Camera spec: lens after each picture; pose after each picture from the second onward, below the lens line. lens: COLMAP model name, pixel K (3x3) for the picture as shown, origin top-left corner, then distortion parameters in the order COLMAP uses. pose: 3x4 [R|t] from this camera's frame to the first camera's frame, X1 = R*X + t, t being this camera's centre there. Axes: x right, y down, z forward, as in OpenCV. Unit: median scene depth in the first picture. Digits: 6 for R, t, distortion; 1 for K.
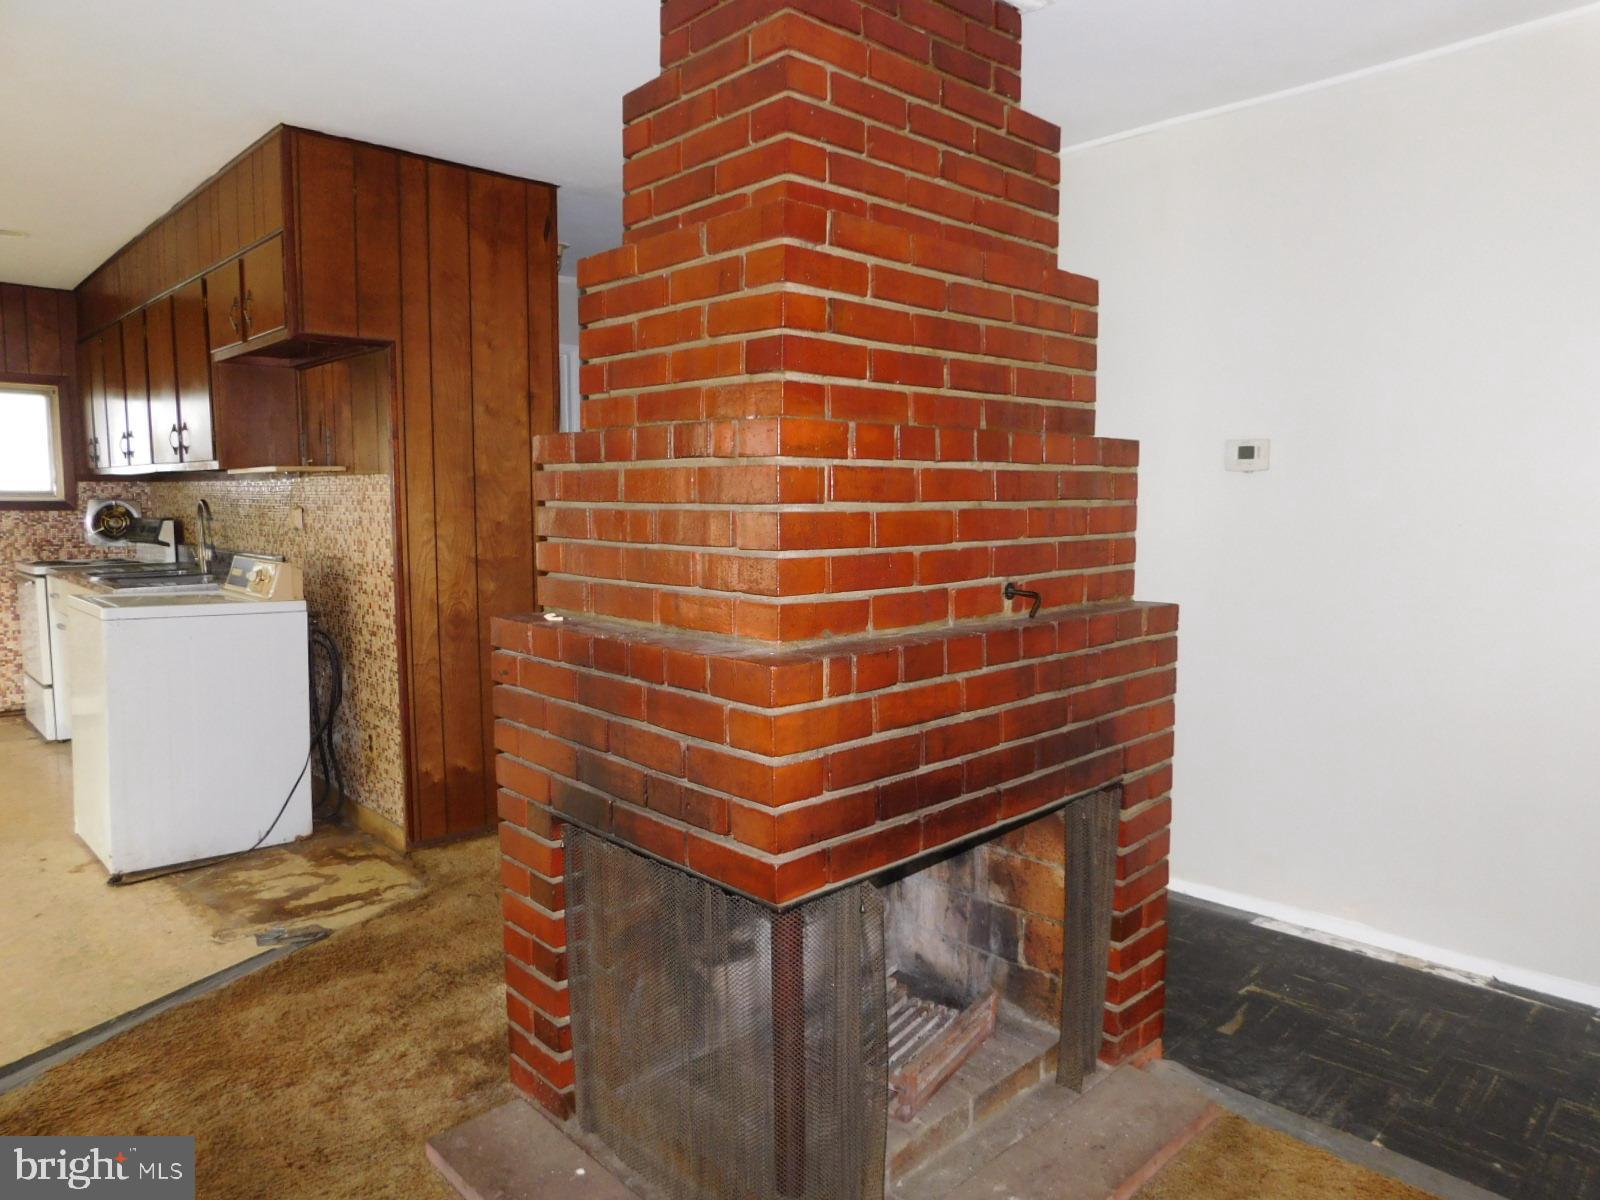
lens RADIAL K [[1059.8, 0, 817.1], [0, 1059.8, 597.5], [0, 0, 1]] dist [-0.078400, 0.054307]
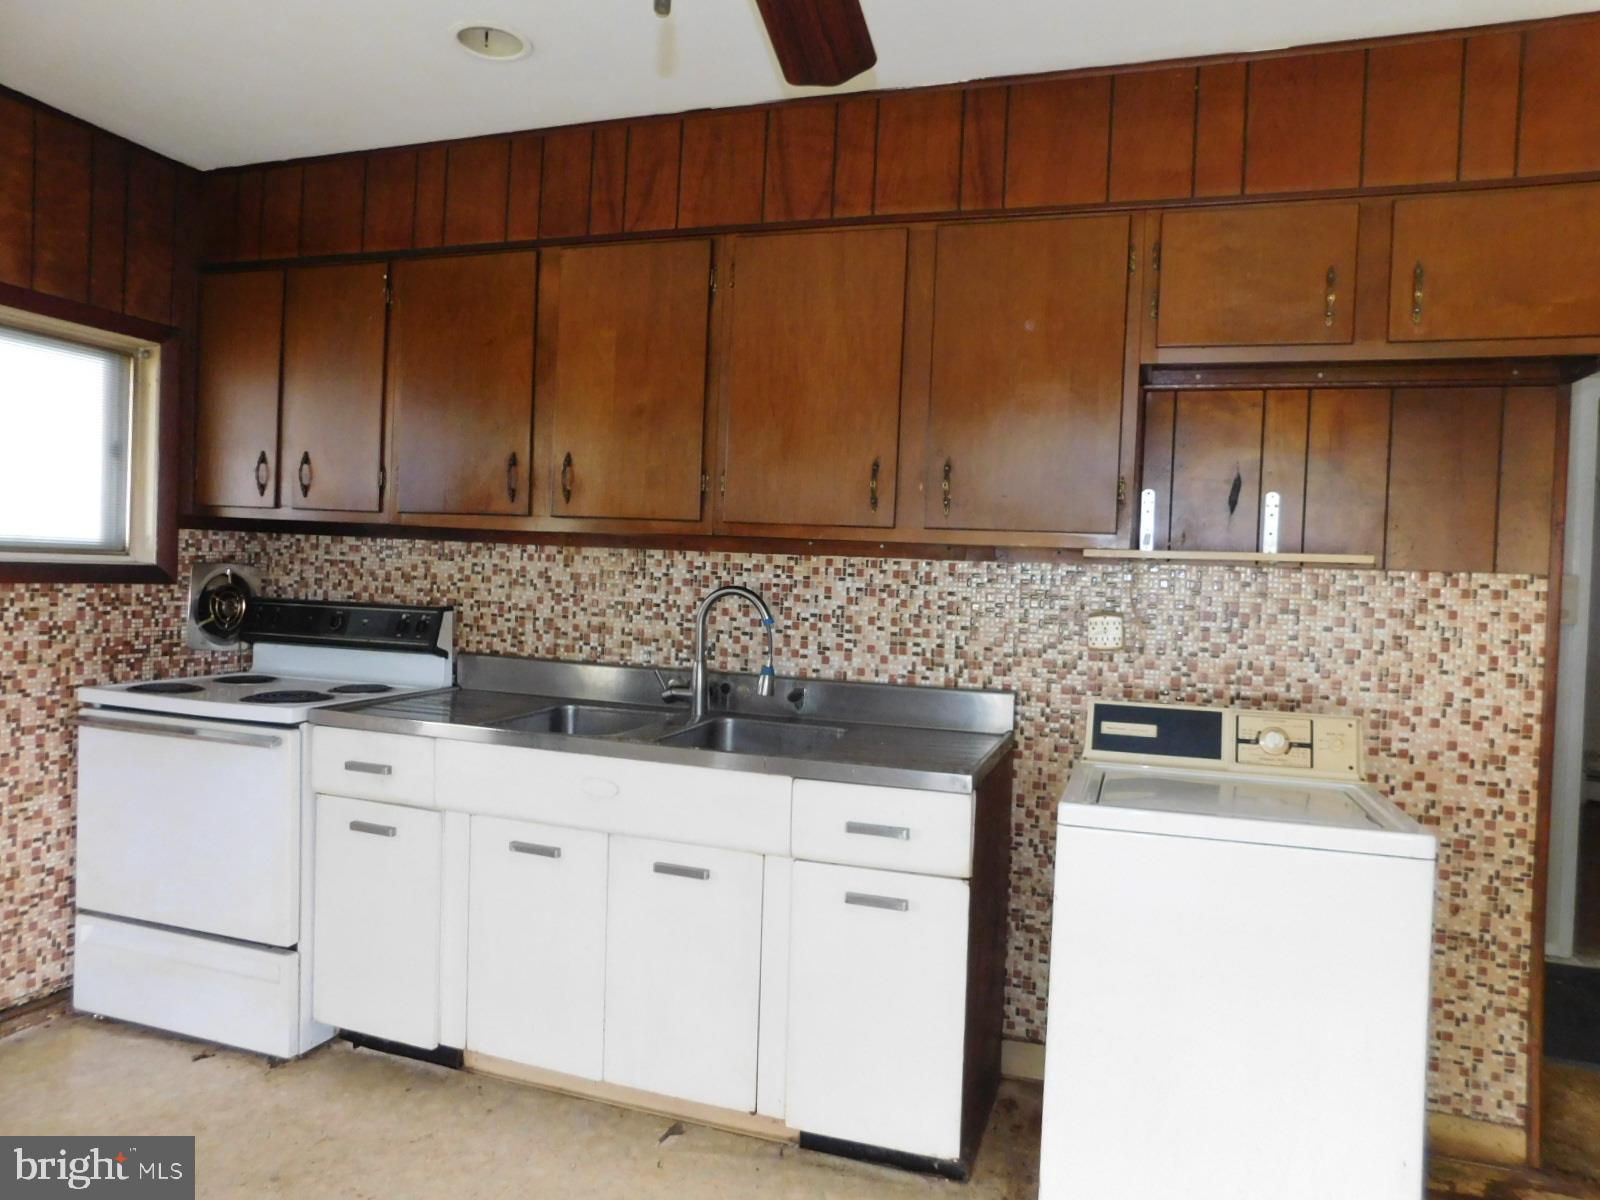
lens RADIAL K [[1059.8, 0, 801.4], [0, 1059.8, 580.8], [0, 0, 1]] dist [-0.078400, 0.054307]
pose [[0.886484, 0.028267, 0.461895, -0.700212], [0.008340, 0.996995, -0.077019, -0.044263], [-0.462684, 0.072128, 0.883584, 0.403427]]
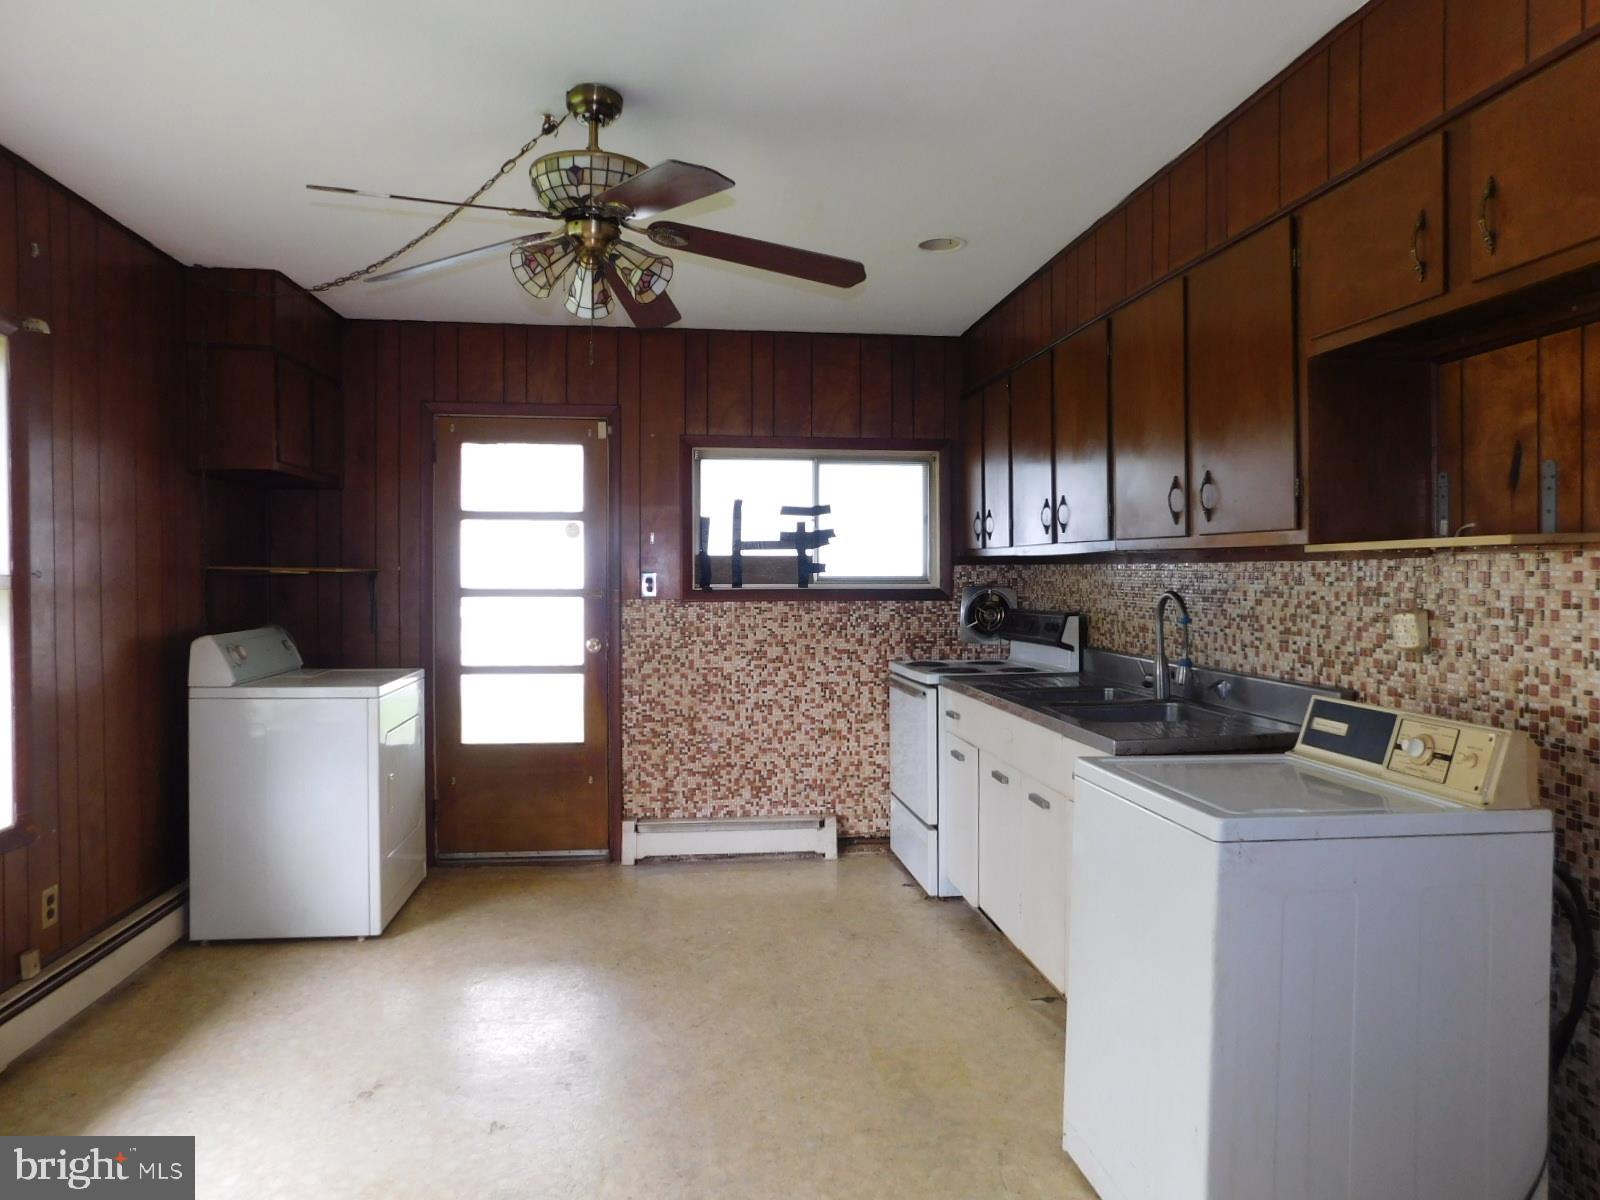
lens RADIAL K [[1059.8, 0, 767.8], [0, 1059.8, 558.2], [0, 0, 1]] dist [-0.078400, 0.054307]
pose [[0.780674, -0.018638, -0.624661, -0.313779], [-0.049218, 0.994617, -0.091188, -0.034424], [0.622997, 0.101932, 0.775554, 0.259446]]
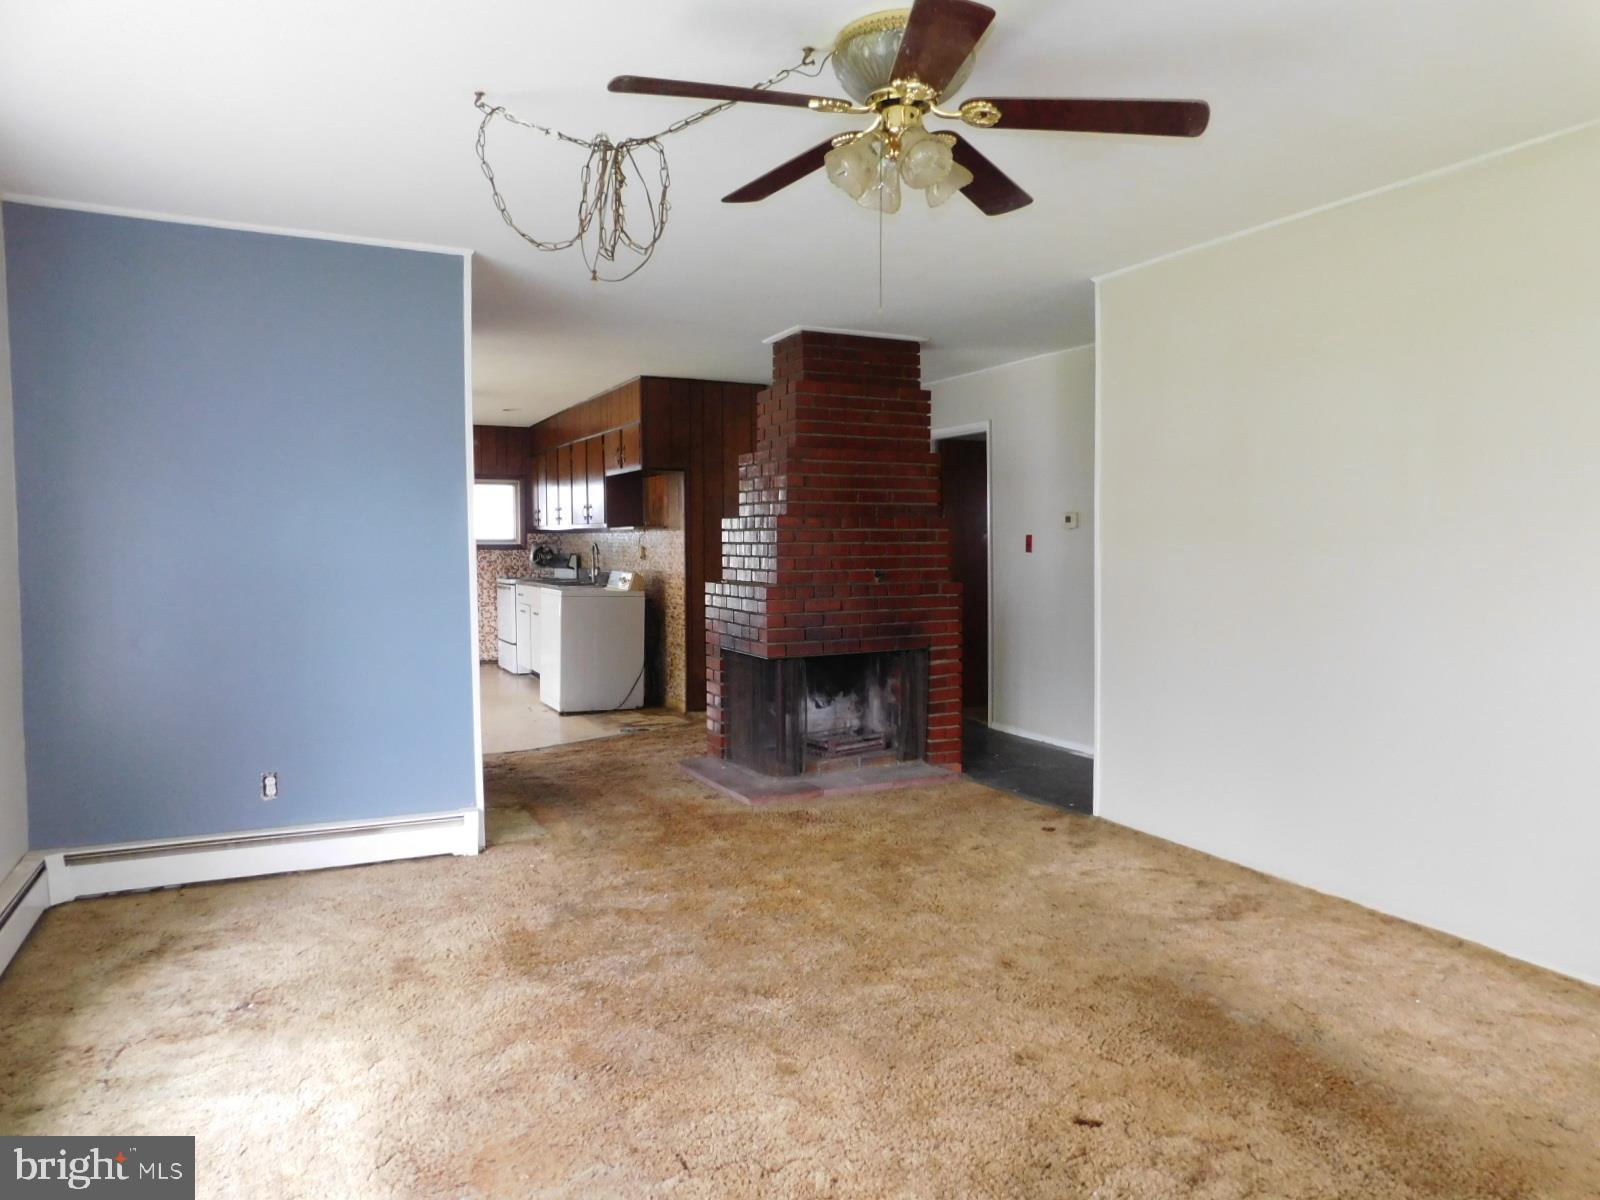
lens RADIAL K [[1059.8, 0, 802.1], [0, 1059.8, 612.3], [0, 0, 1]] dist [-0.078400, 0.054307]
pose [[0.953185, 0.017493, -0.301881, 0.291696], [-0.026698, 0.999295, -0.026393, 0.060238], [0.301206, 0.033217, 0.952980, -0.597147]]
